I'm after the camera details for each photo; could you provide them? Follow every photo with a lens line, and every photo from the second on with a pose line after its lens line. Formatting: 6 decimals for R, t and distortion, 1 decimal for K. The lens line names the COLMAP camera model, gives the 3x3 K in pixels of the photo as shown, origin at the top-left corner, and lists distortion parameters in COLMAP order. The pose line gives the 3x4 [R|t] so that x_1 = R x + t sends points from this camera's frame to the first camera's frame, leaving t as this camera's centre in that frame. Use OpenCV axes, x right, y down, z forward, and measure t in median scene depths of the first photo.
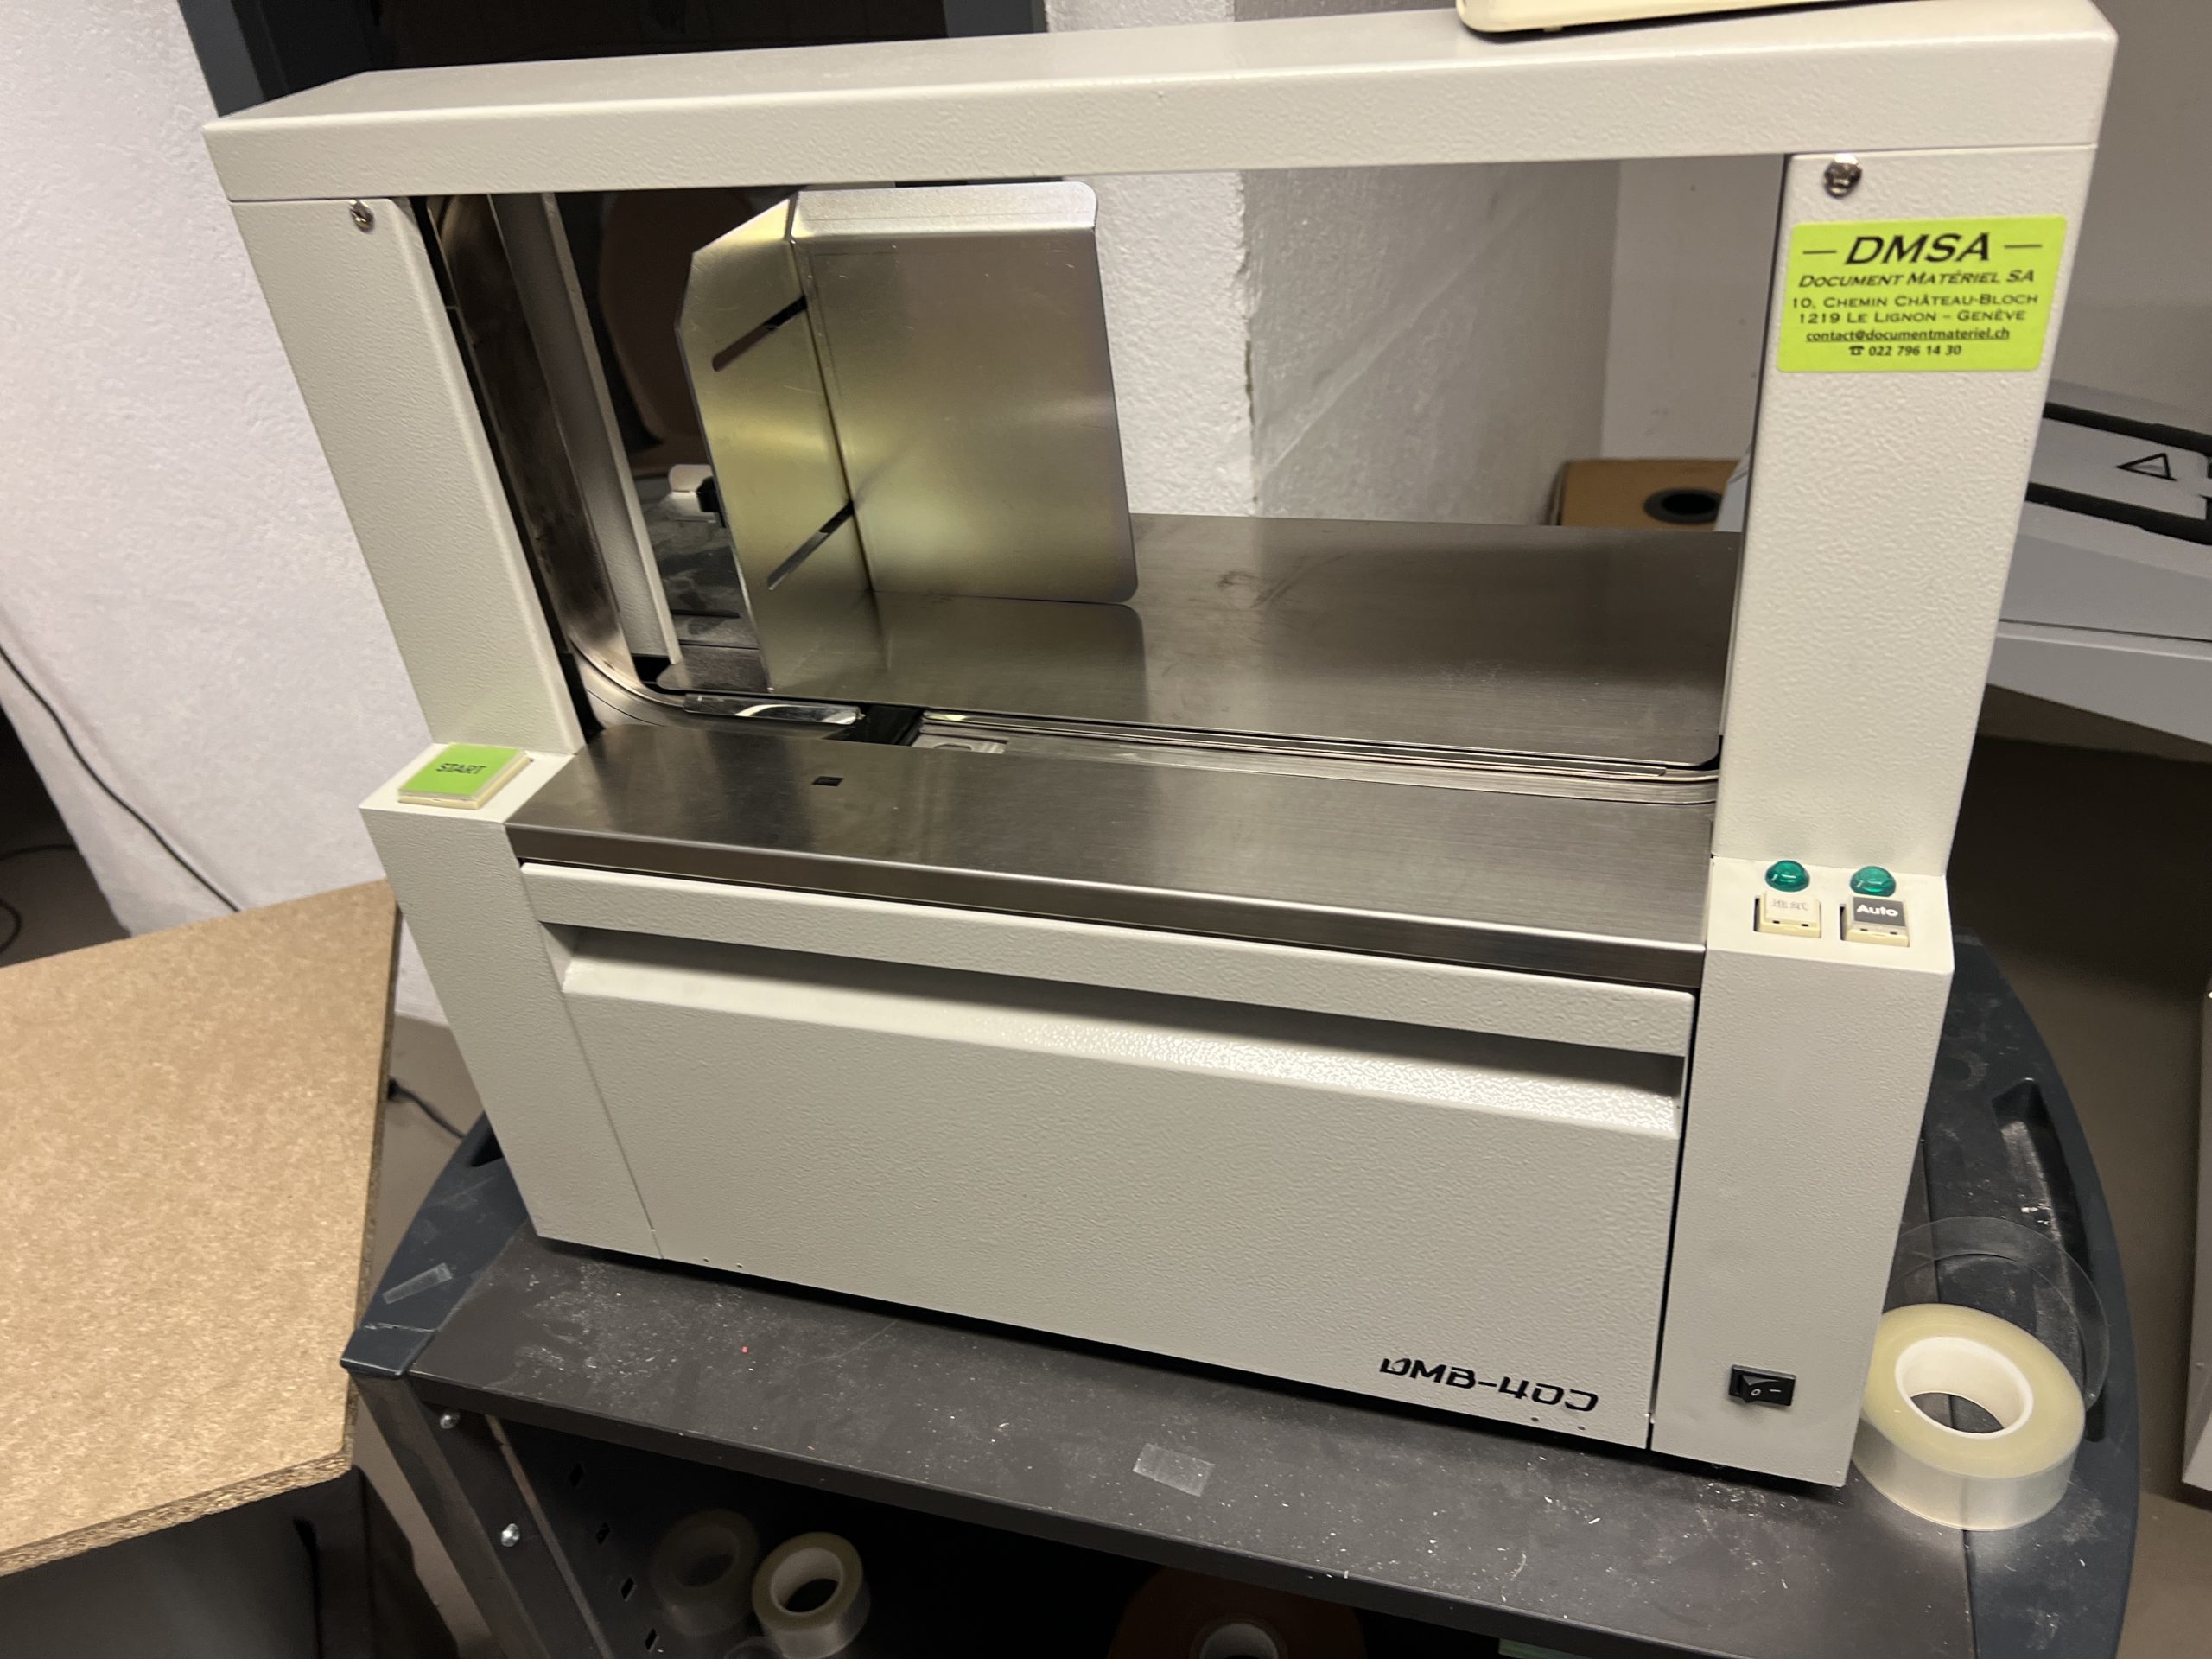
lens RADIAL K [[1685.0, 0, 1115.8], [0, 1685.0, 848.9], [0, 0, 1]] dist [0.026629, -0.035509]
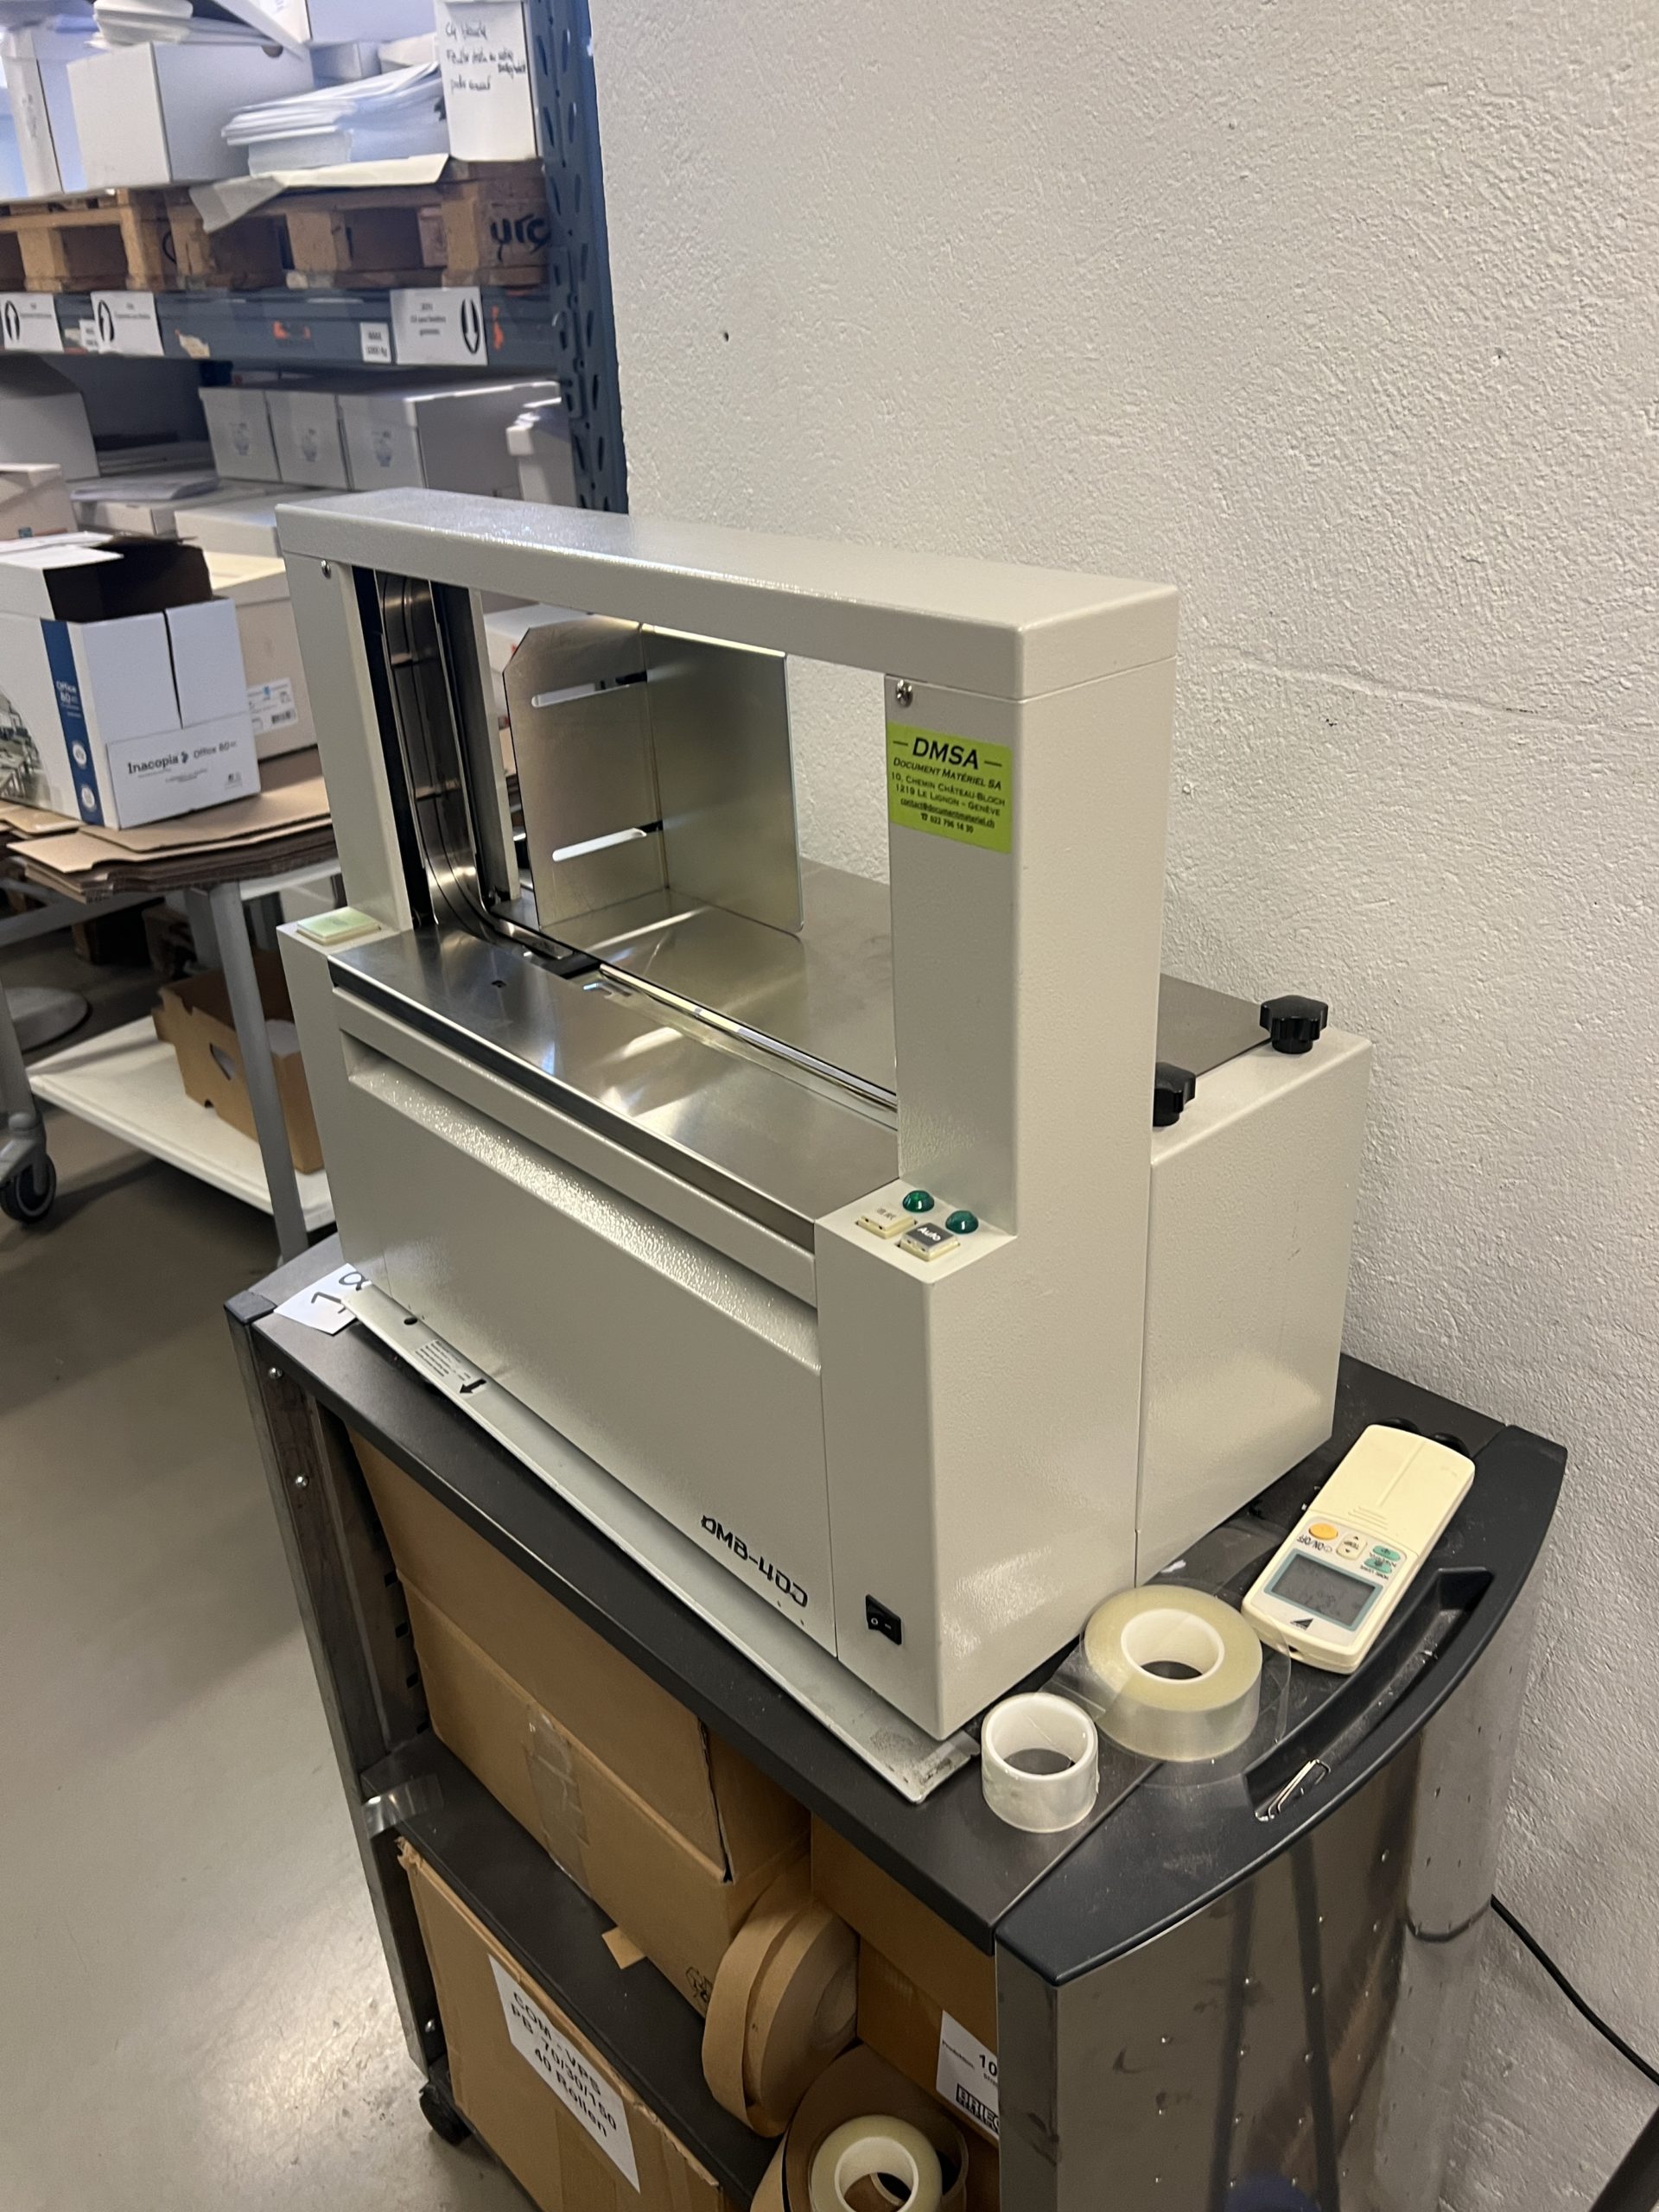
lens RADIAL K [[1685.0, 0, 802.5], [0, 1685.0, 1090.1], [0, 0, 1]] dist [0.026629, -0.035509]
pose [[0.857281, 0.279911, -0.432110, 1.054878], [-0.316137, 0.948629, -0.012697, -0.026830], [0.406358, 0.147491, 0.901731, -0.291994]]
